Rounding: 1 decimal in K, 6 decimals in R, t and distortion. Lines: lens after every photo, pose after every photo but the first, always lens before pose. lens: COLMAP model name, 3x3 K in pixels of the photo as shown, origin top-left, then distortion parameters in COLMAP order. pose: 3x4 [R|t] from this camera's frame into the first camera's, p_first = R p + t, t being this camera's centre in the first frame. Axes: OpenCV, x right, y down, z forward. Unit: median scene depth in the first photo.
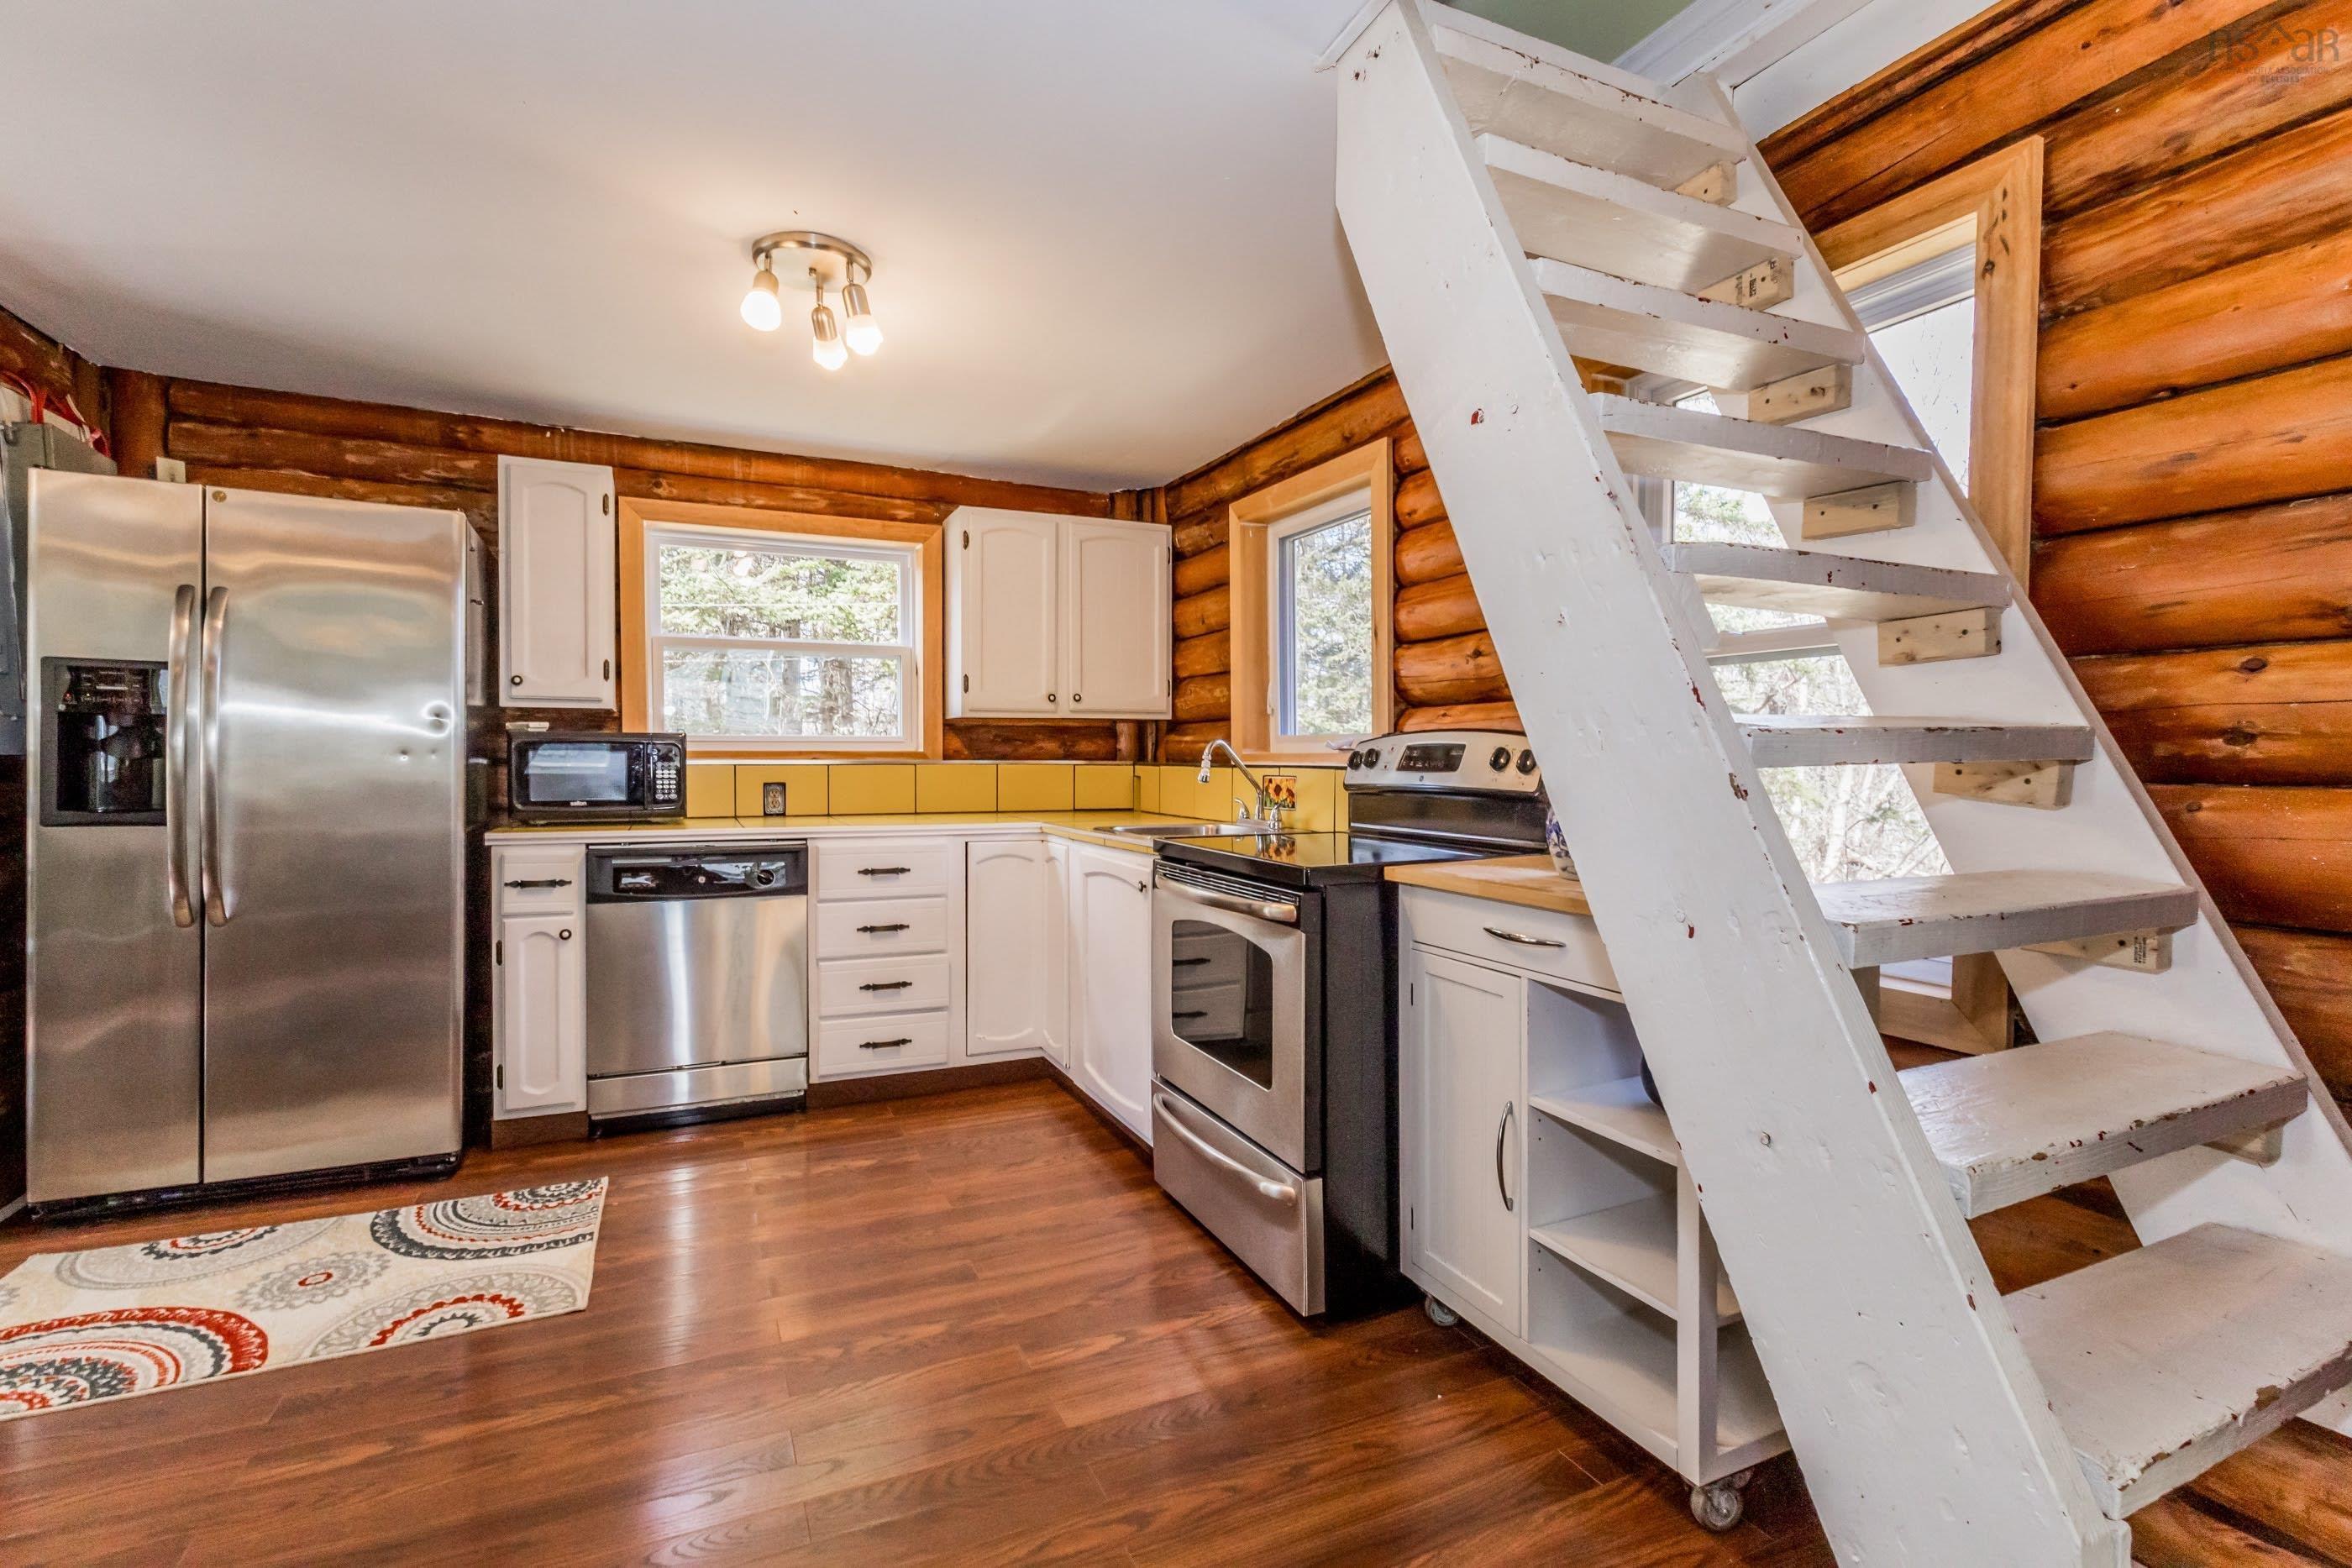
lens RADIAL K [[1081.9, 0, 1176.0], [0, 1081.9, 784.0], [0, 0, 1]] dist [0.000190, 0.001692]
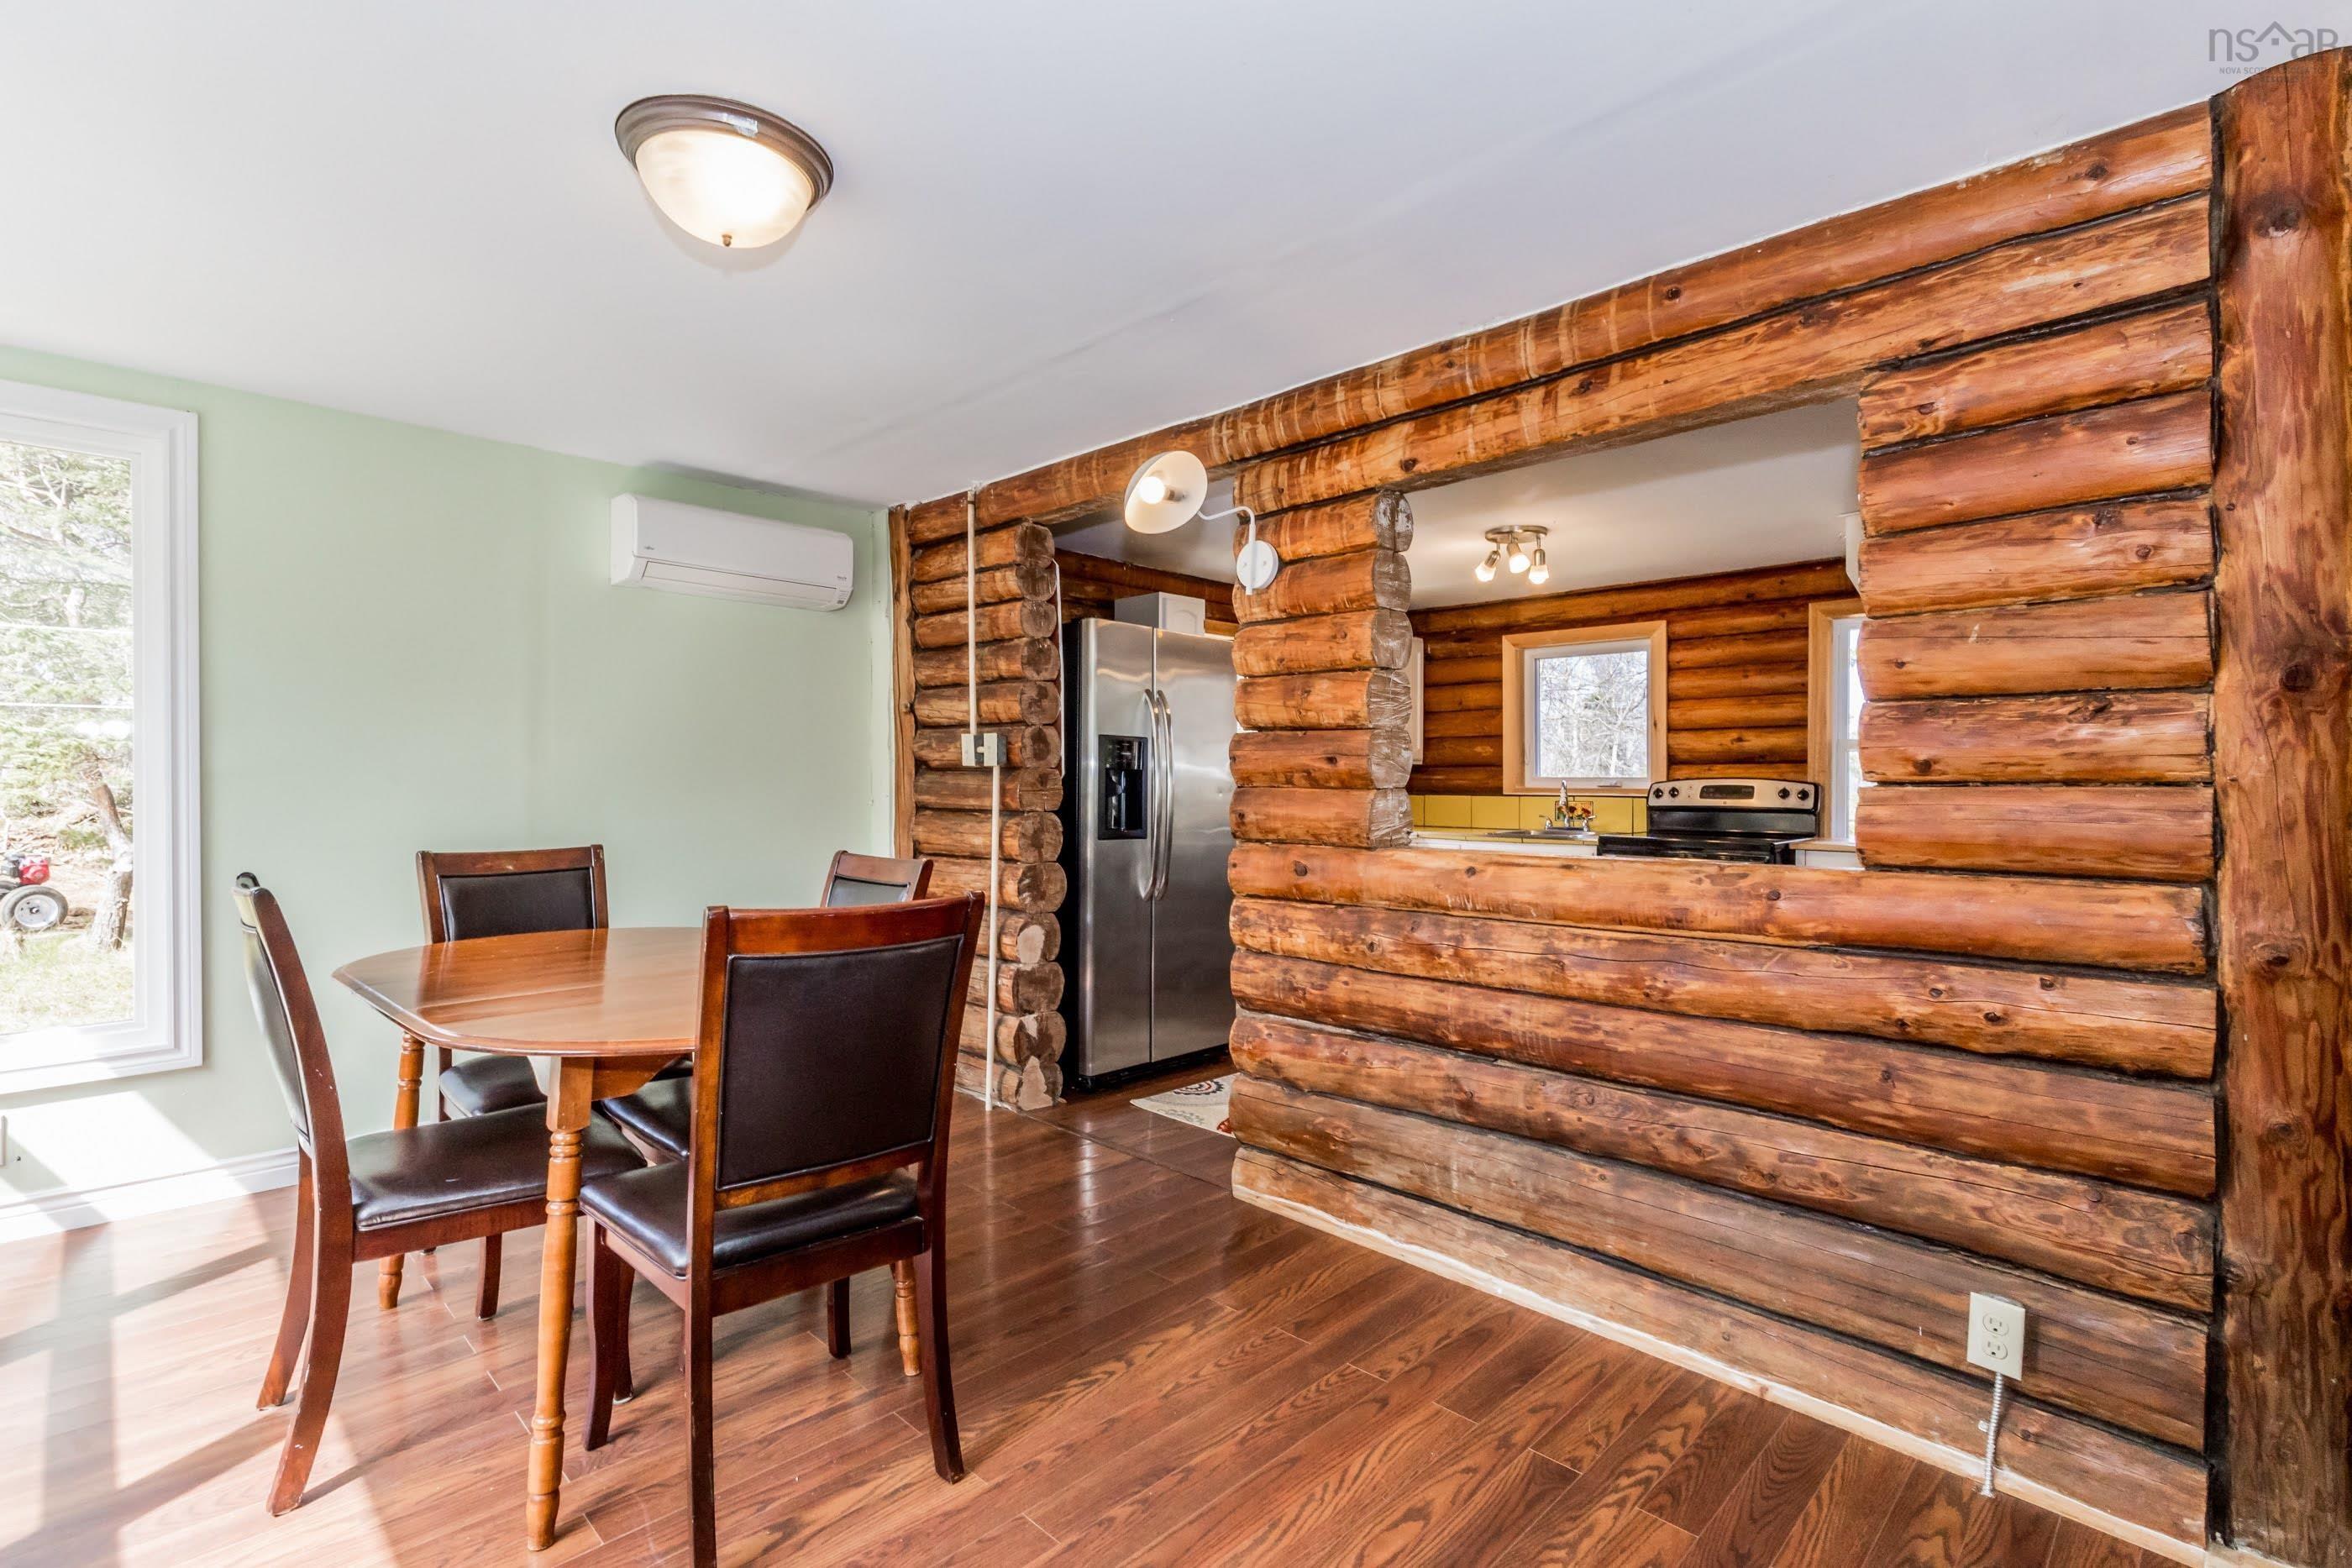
lens RADIAL K [[1090.0, 0, 1176.0], [0, 1090.0, 784.0], [0, 0, 1]] dist [-0.004238, -0.000103]
pose [[0.937390, -0.002907, 0.348269, -1.161040], [0.009737, 0.999793, -0.017861, -0.010878], [-0.348145, 0.020134, 0.937224, -0.429533]]
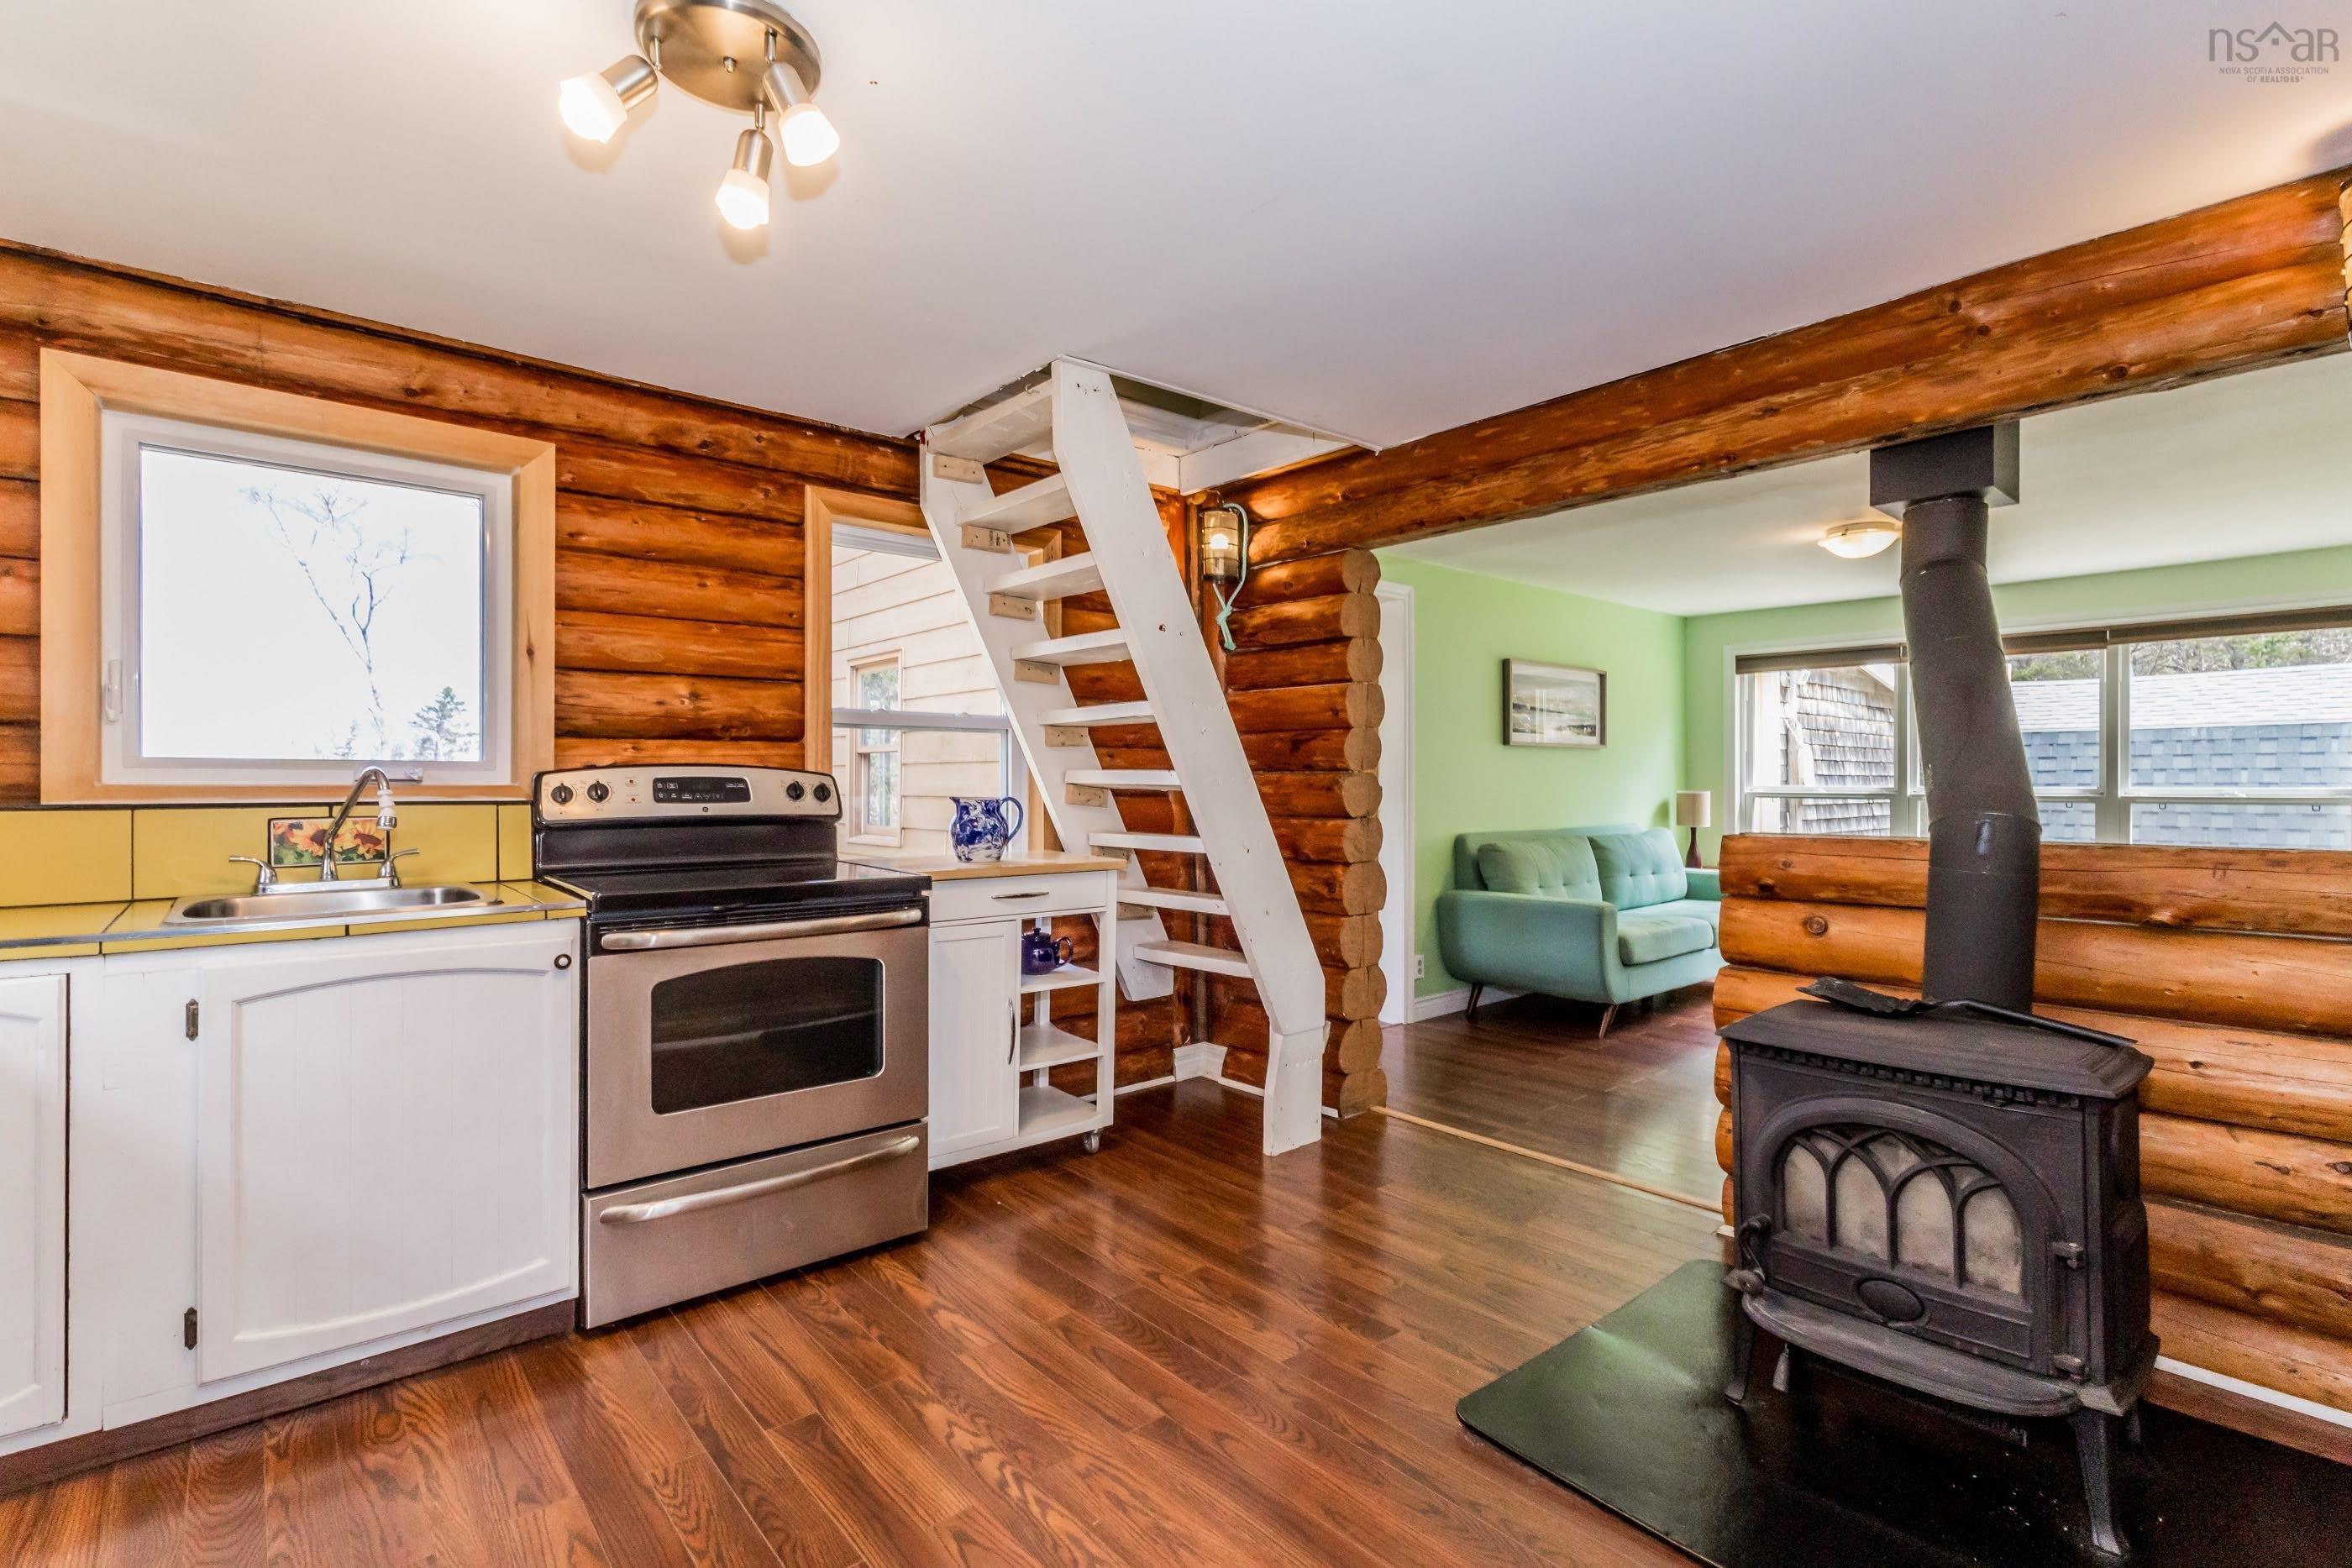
lens RADIAL K [[1081.9, 0, 1176.0], [0, 1081.9, 784.0], [0, 0, 1]] dist [0.000190, 0.001692]
pose [[-0.274047, -0.004949, 0.961704, -0.779252], [0.021853, 0.999697, 0.011372, -0.026588], [-0.961468, 0.024132, -0.273855, 0.692418]]
